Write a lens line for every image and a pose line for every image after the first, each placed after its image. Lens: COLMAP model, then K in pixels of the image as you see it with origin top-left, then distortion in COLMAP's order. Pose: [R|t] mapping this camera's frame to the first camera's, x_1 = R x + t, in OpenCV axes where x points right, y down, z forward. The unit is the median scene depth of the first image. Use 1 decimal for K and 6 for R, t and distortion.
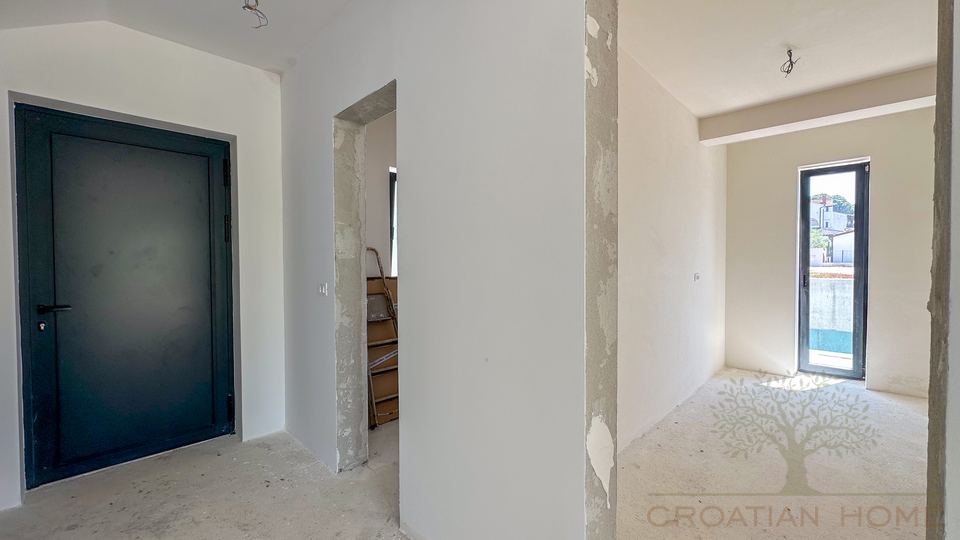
lens RADIAL K [[384.7, 0, 481.9], [0, 384.7, 270.2], [0, 0, 1]] dist [-0.003764, 0.002993]
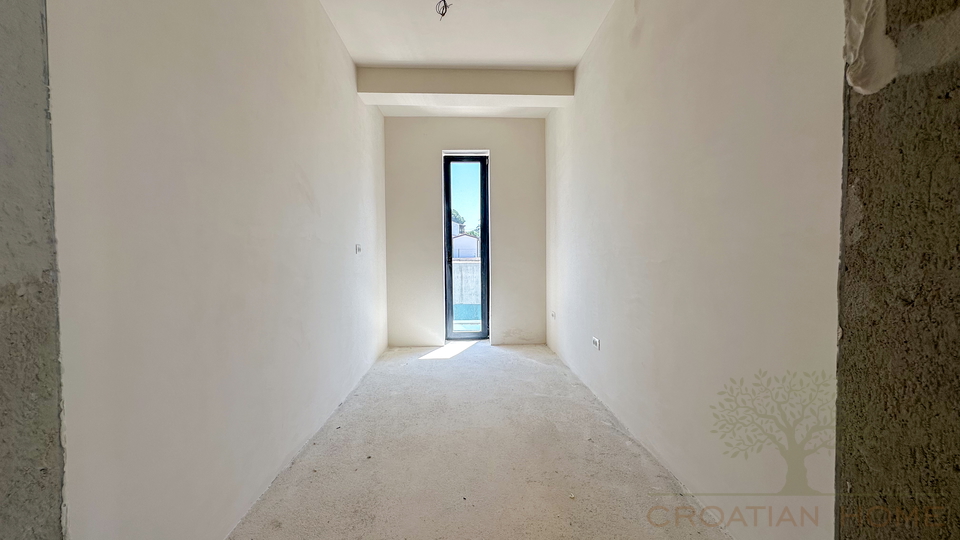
lens RADIAL K [[384.7, 0, 480.2], [0, 384.7, 269.6], [0, 0, 1]] dist [-0.003764, 0.002993]
pose [[0.687154, -0.023870, 0.726120, 0.112844], [0.021440, 0.999691, 0.012573, 0.057103], [-0.726196, 0.006929, 0.687453, 0.197678]]
